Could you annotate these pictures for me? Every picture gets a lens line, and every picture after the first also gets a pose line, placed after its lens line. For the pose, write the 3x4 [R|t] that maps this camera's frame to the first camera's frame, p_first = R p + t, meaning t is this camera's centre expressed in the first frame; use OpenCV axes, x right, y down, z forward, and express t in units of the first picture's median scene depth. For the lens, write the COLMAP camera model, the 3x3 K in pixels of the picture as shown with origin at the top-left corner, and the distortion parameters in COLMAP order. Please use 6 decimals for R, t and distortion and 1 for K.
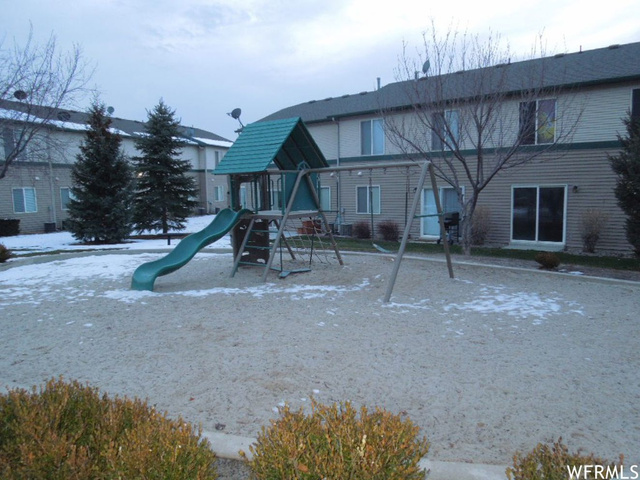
lens RADIAL K [[513.7, 0, 319.9], [0, 513.7, 255.6], [0, 0, 1]] dist [0.097454, 0.001465]
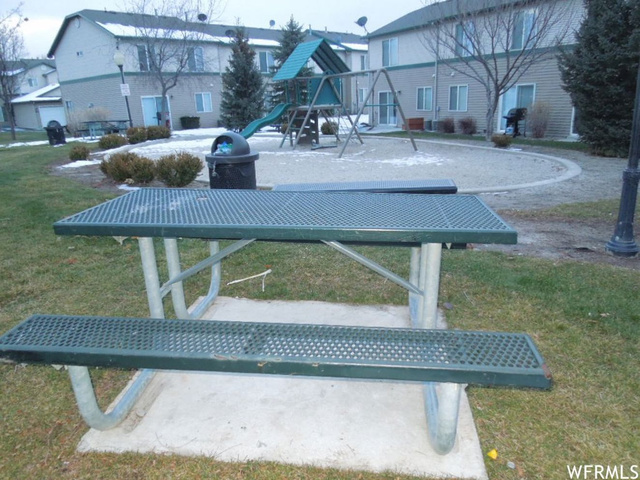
lens RADIAL K [[480.9, 0, 320.0], [0, 480.9, 240.0], [0, 0, 1]] dist [0.082081, -0.000852]
pose [[0.950893, 0.080304, -0.298920, 0.188052], [-0.028891, 0.984568, 0.172599, 0.027860], [0.308168, -0.155487, 0.938540, -0.193121]]
